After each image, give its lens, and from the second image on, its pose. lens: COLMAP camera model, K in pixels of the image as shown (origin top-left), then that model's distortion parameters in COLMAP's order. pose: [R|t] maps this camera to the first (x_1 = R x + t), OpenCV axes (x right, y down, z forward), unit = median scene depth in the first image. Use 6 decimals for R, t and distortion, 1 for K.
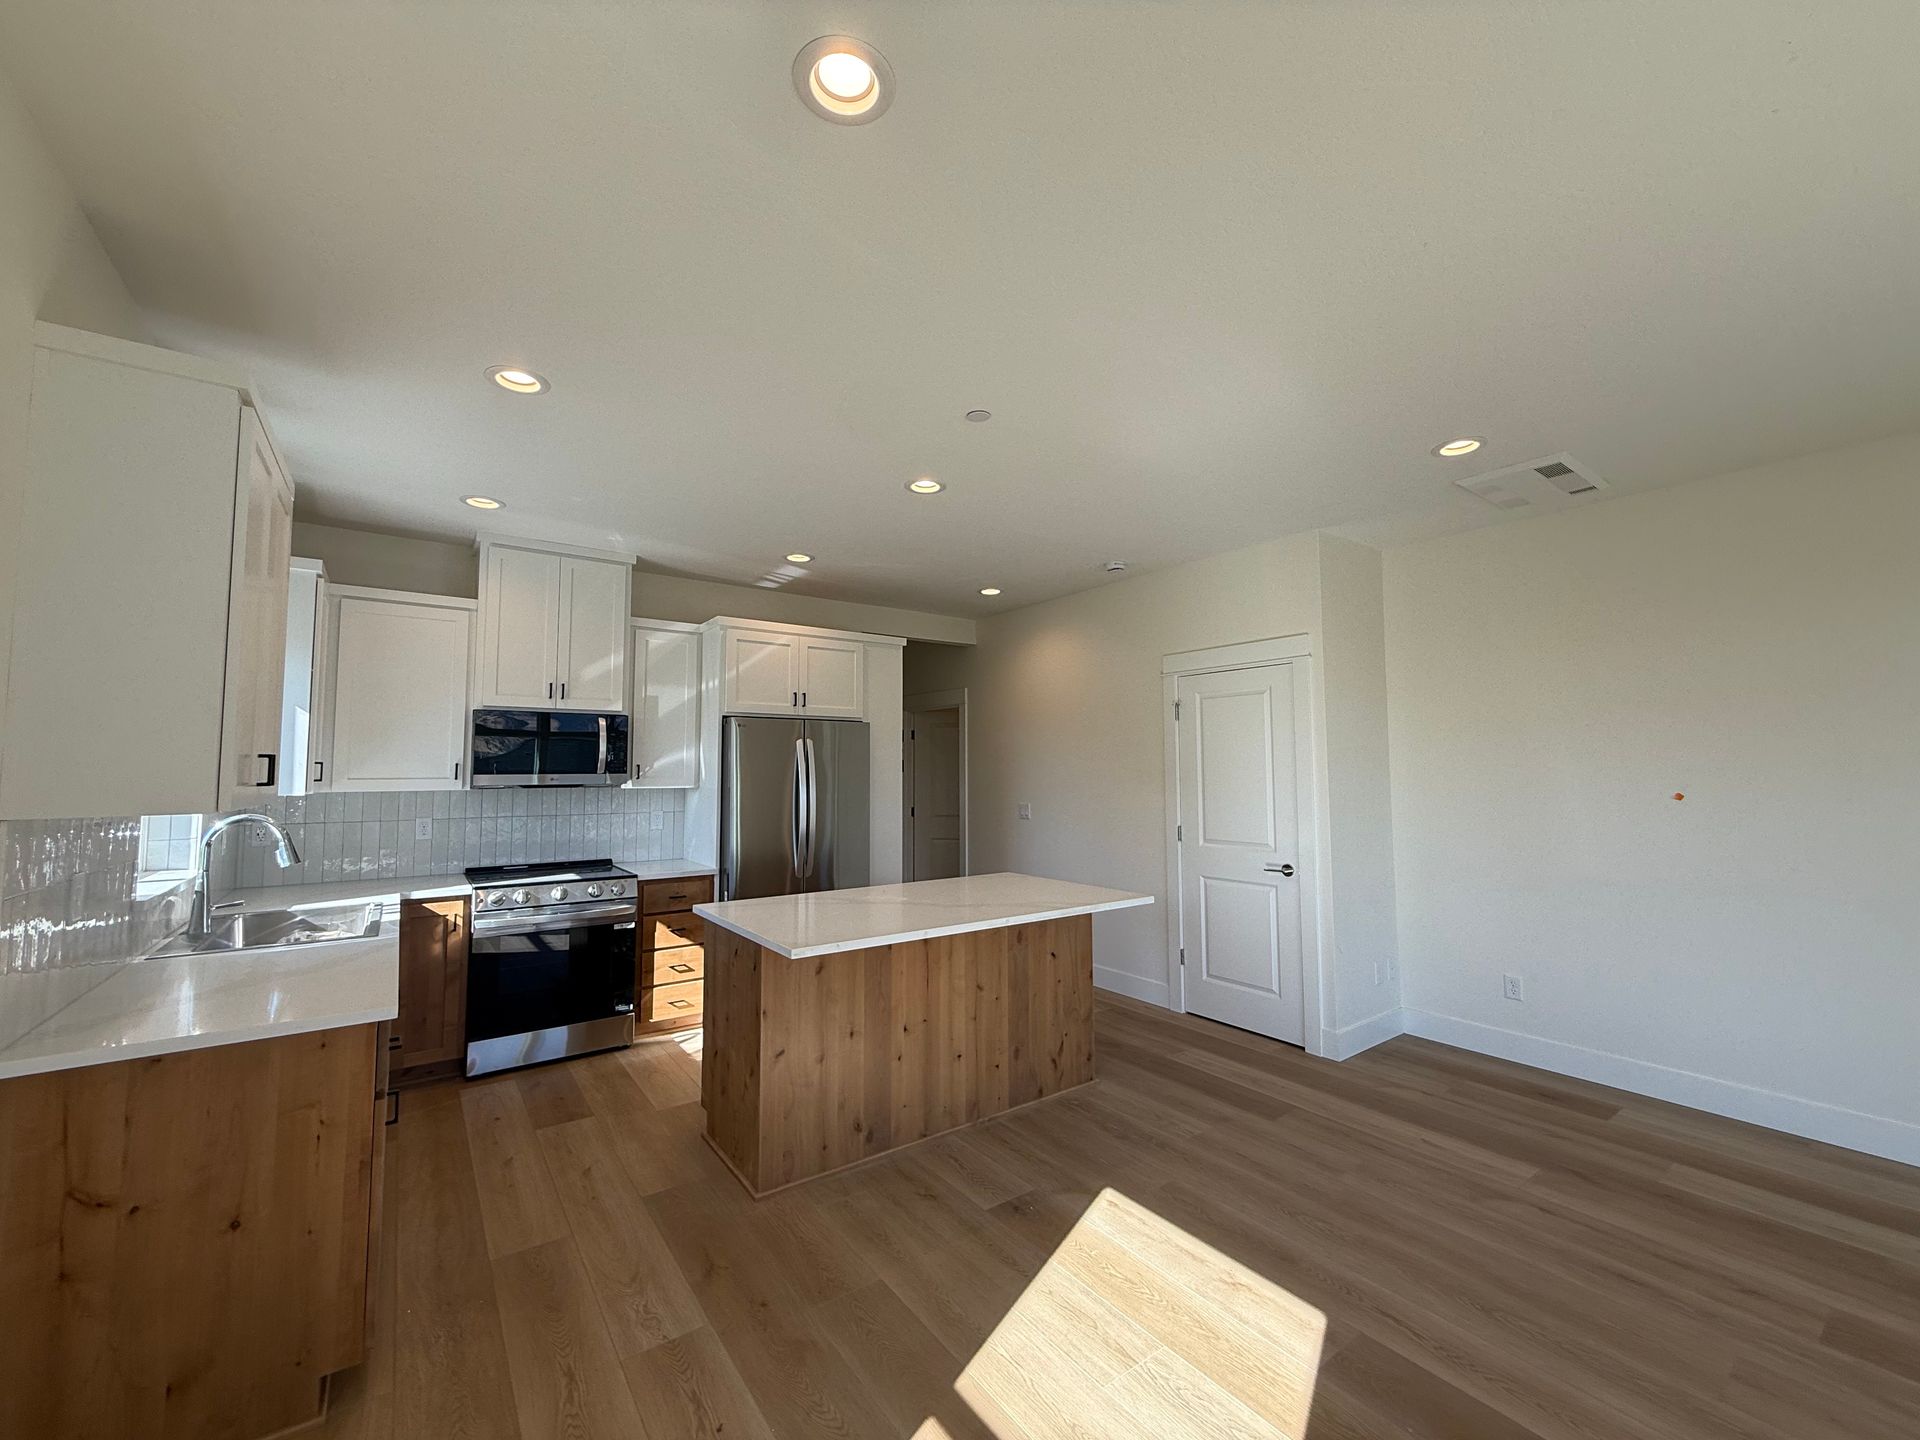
lens RADIAL K [[764.7, 0, 955.1], [0, 764.7, 719.8], [0, 0, 1]] dist [0.000926, -0.000190]
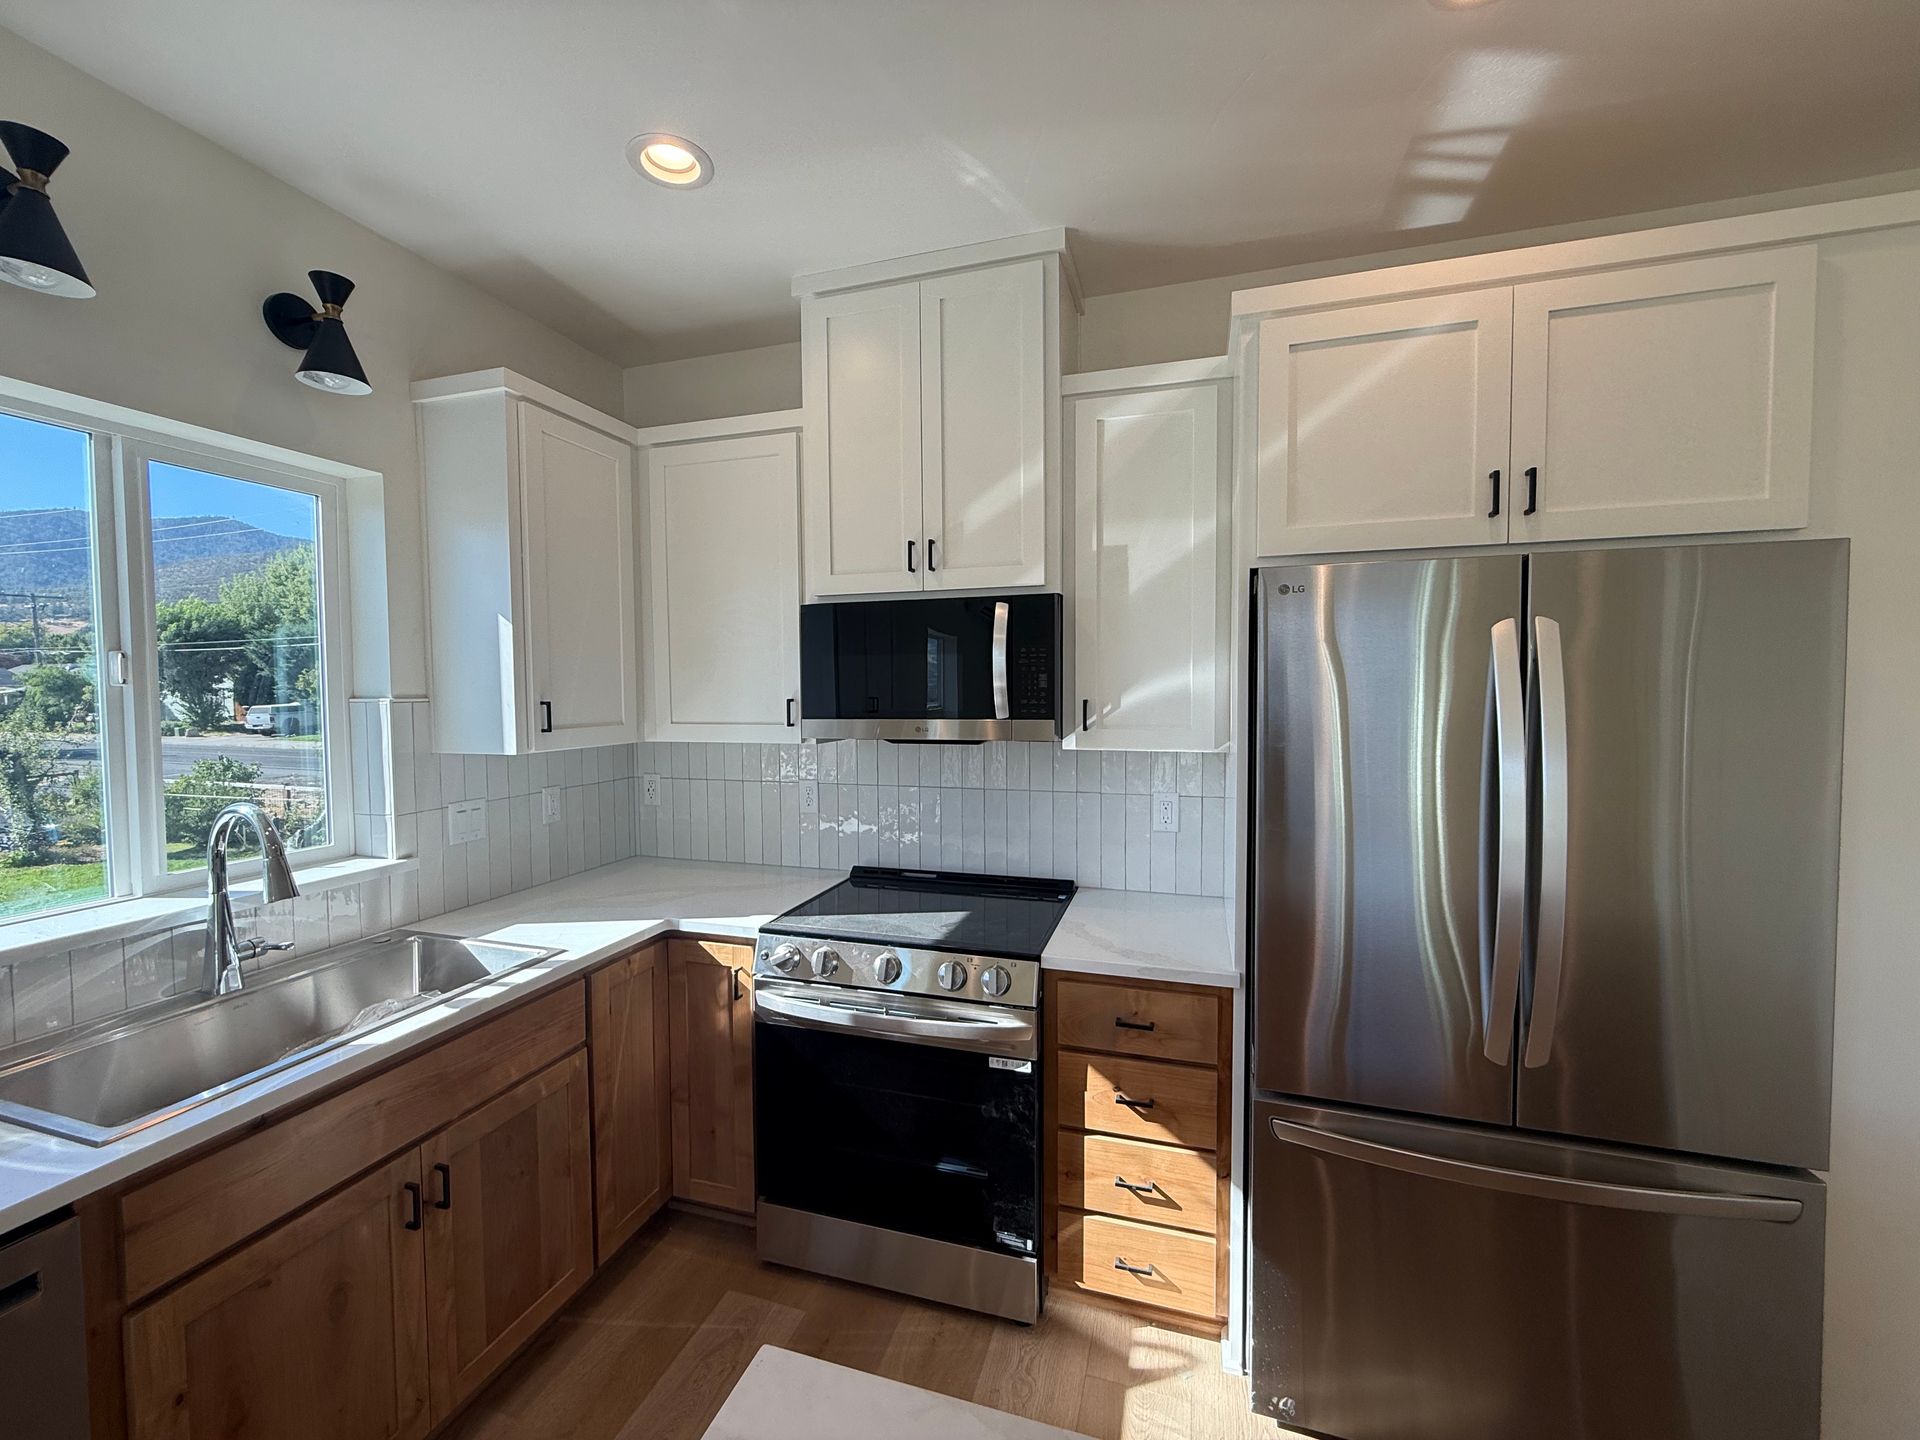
lens RADIAL K [[764.7, 0, 954.4], [0, 764.7, 718.5], [0, 0, 1]] dist [0.000926, -0.000190]
pose [[0.597652, 0.030784, -0.801164, -0.105303], [0.058536, 0.994920, 0.081896, 0.031605], [0.799616, -0.095842, 0.592814, 0.758726]]
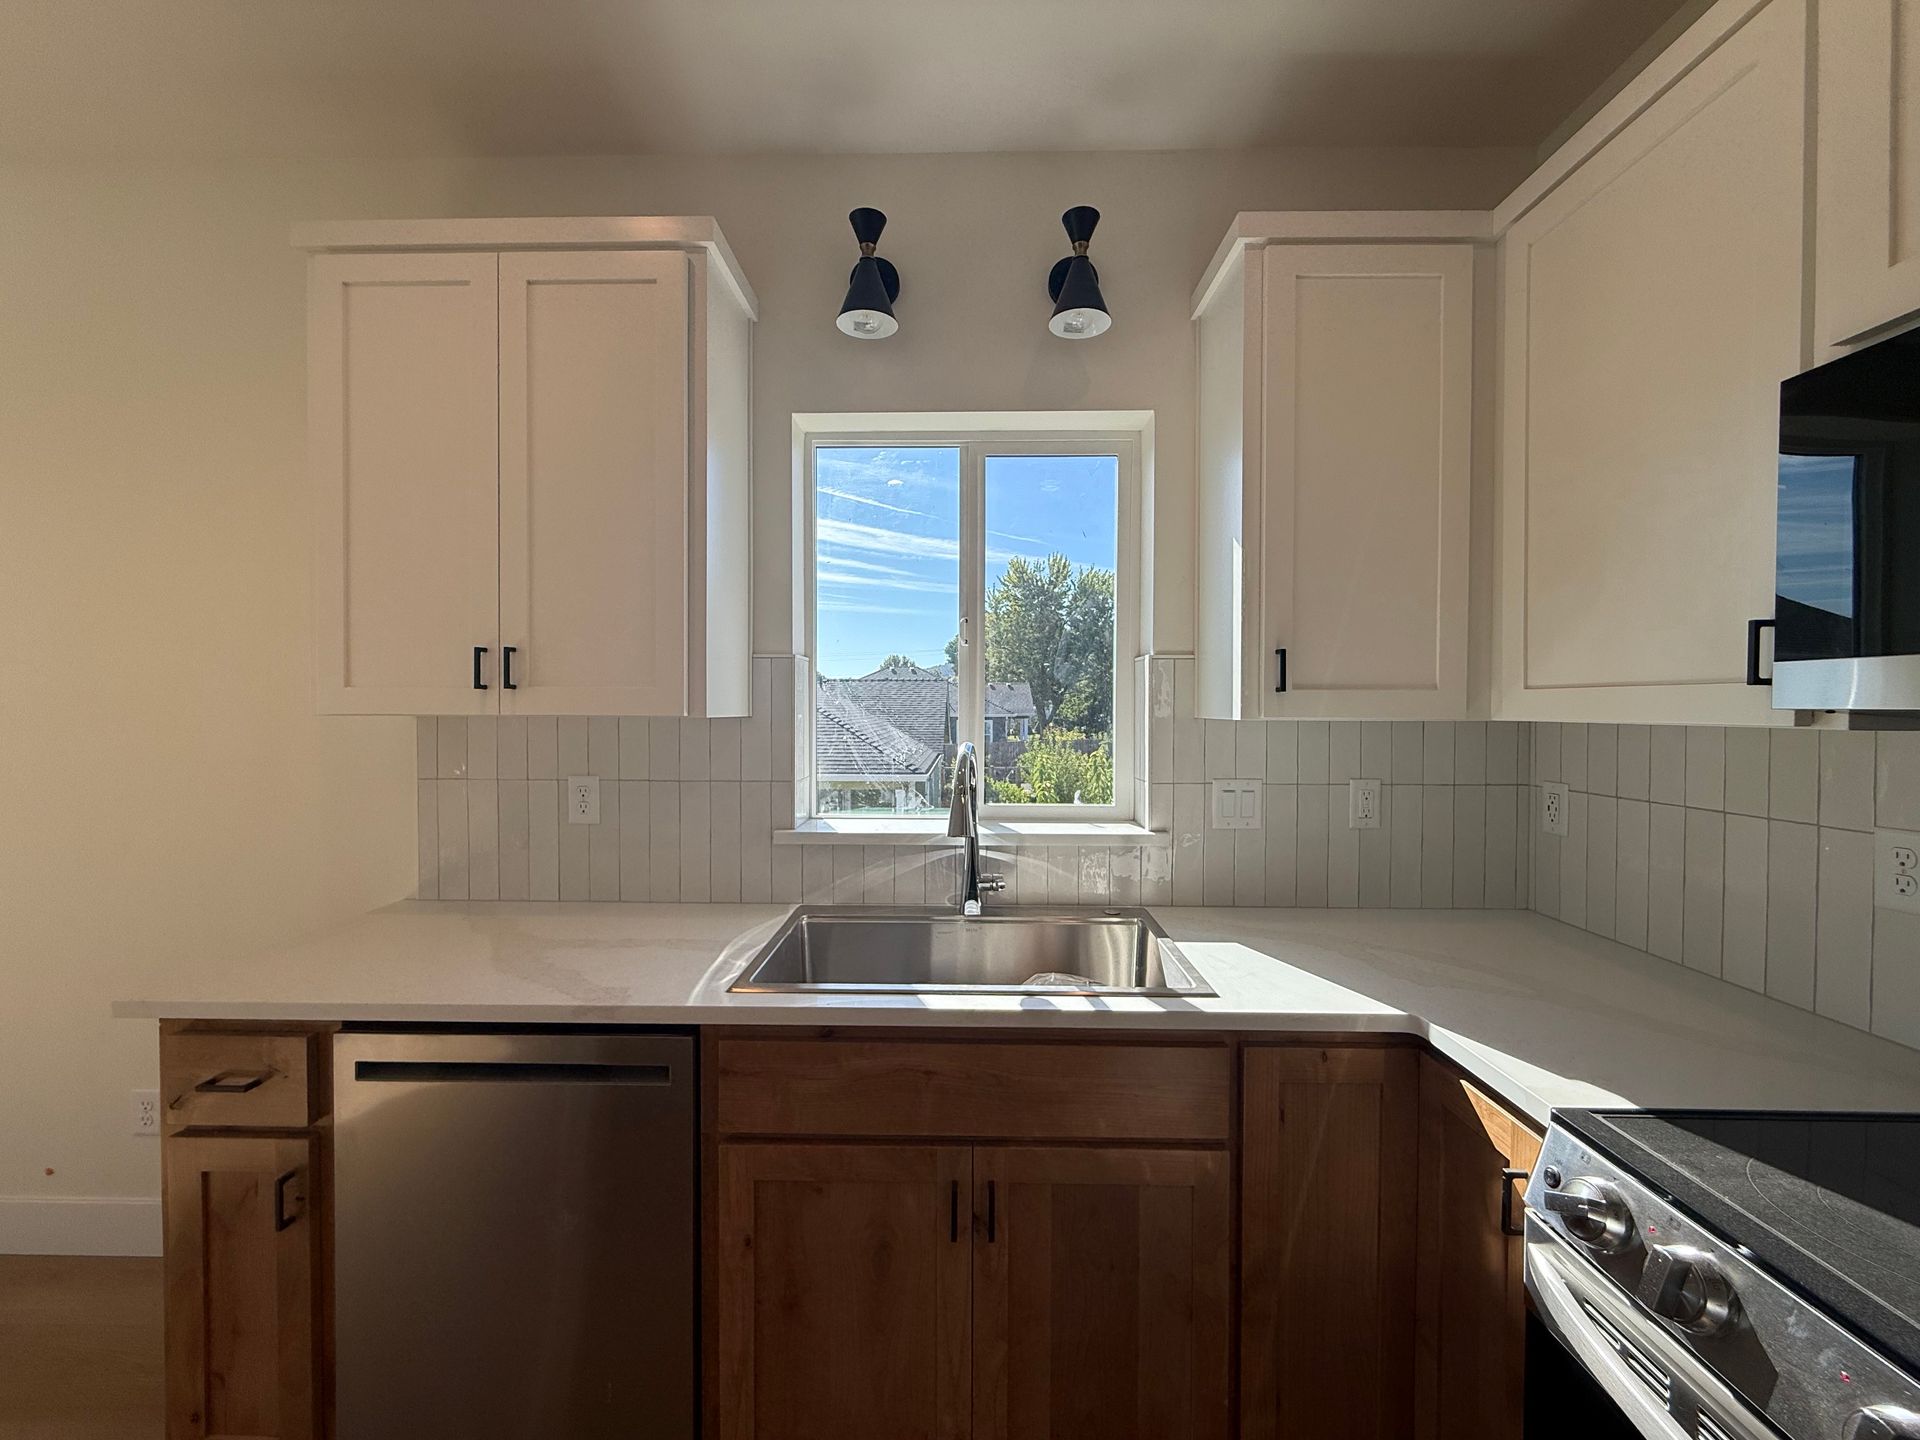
lens RADIAL K [[764.7, 0, 955.9], [0, 764.7, 718.9], [0, 0, 1]] dist [0.000926, -0.000190]
pose [[-0.600393, 0.015518, -0.799554, -0.296069], [0.052637, 0.998410, -0.020148, 0.081274], [0.797971, -0.054183, -0.600256, 0.947720]]
